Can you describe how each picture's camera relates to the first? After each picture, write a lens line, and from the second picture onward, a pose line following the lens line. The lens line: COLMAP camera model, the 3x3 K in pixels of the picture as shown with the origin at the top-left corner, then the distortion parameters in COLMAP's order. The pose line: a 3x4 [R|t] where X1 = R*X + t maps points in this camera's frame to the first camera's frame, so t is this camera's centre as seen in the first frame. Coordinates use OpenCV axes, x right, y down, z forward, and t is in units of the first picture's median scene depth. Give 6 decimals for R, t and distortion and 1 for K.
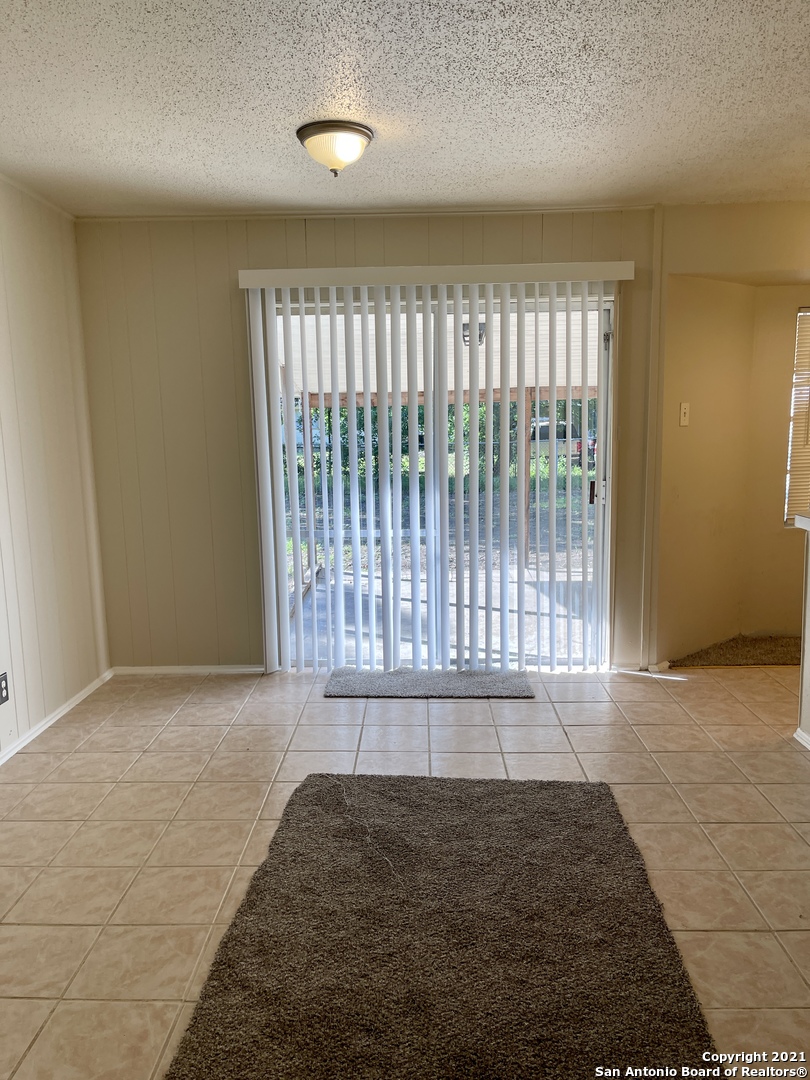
lens RADIAL K [[825.4, 0, 399.7], [0, 825.4, 546.3], [0, 0, 1]] dist [0.051369, -0.041068]
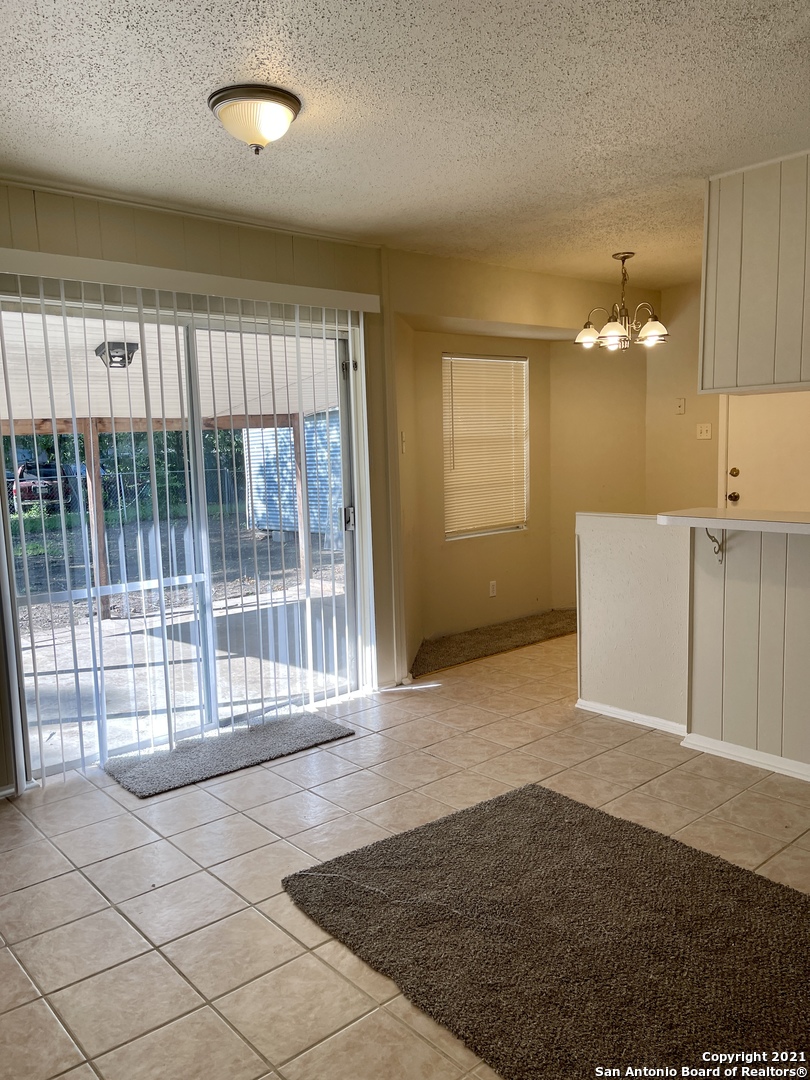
lens RADIAL K [[825.4, 0, 402.7], [0, 825.4, 537.7], [0, 0, 1]] dist [0.051369, -0.041068]
pose [[0.740880, -0.083972, 0.666367, -0.433216], [0.122885, 0.992353, -0.011574, -0.024876], [-0.660300, 0.090462, 0.745534, 0.239289]]
